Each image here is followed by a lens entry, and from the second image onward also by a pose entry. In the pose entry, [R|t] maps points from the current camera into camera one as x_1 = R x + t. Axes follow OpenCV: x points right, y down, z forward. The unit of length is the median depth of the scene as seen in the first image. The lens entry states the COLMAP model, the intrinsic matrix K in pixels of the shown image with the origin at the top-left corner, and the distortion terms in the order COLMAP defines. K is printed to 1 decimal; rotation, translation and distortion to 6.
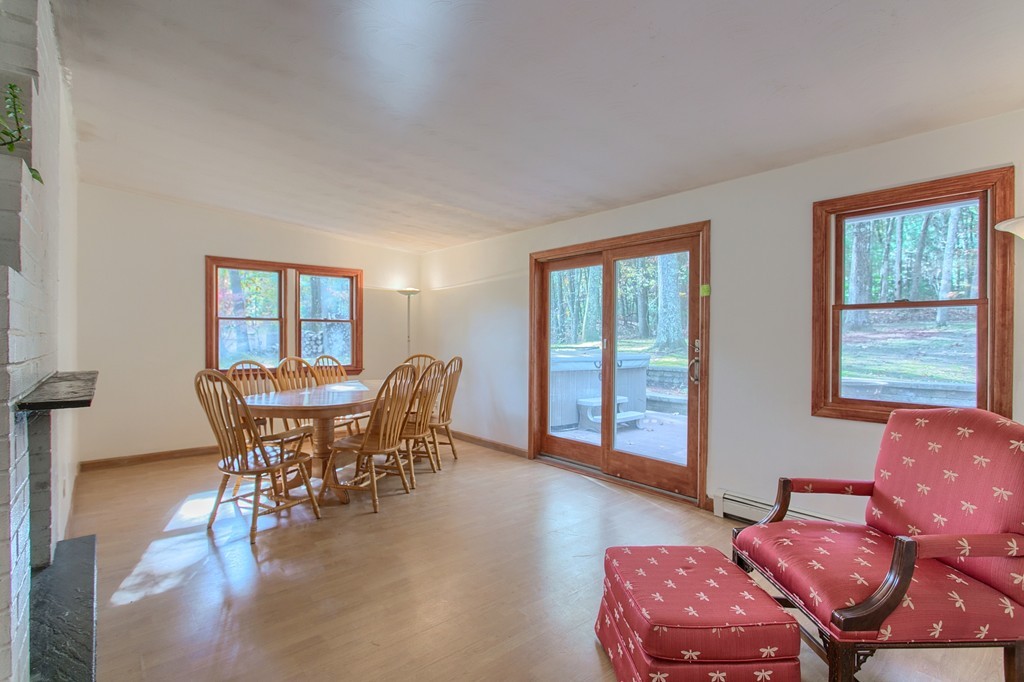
lens RADIAL K [[499.7, 0, 503.2], [0, 499.7, 340.8], [0, 0, 1]] dist [-0.013264, 0.004031]
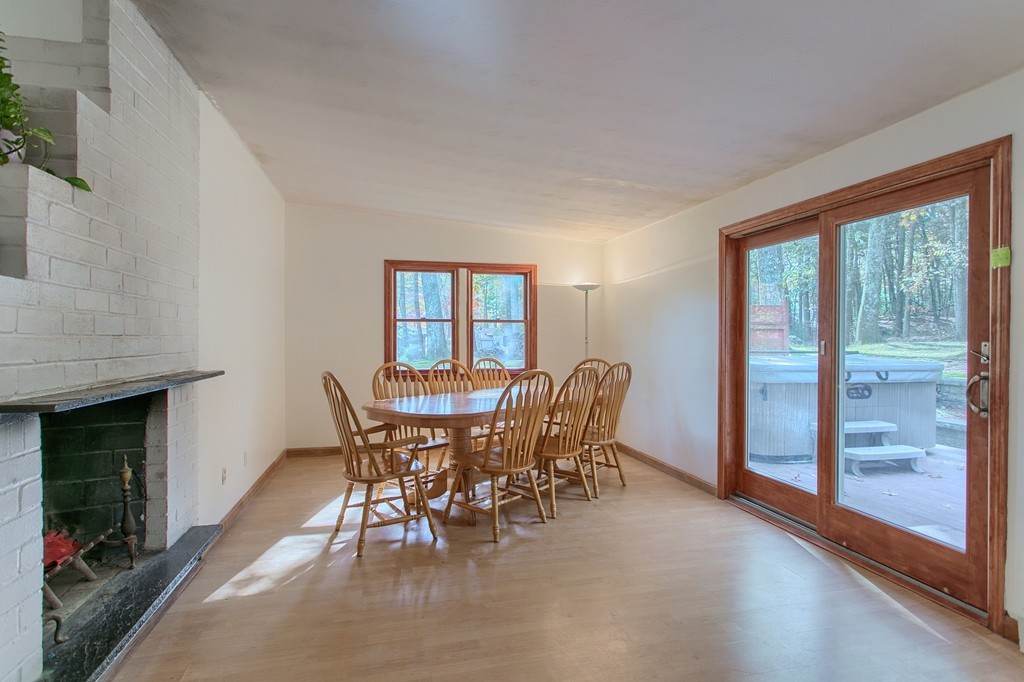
lens RADIAL K [[523.7, 0, 500.8], [0, 523.7, 338.9], [0, 0, 1]] dist [0.000066, 0.002199]
pose [[0.894177, -0.000643, -0.447713, 0.130381], [-0.001920, 0.999984, -0.005270, -0.001510], [0.447709, 0.005571, 0.894162, 0.157723]]
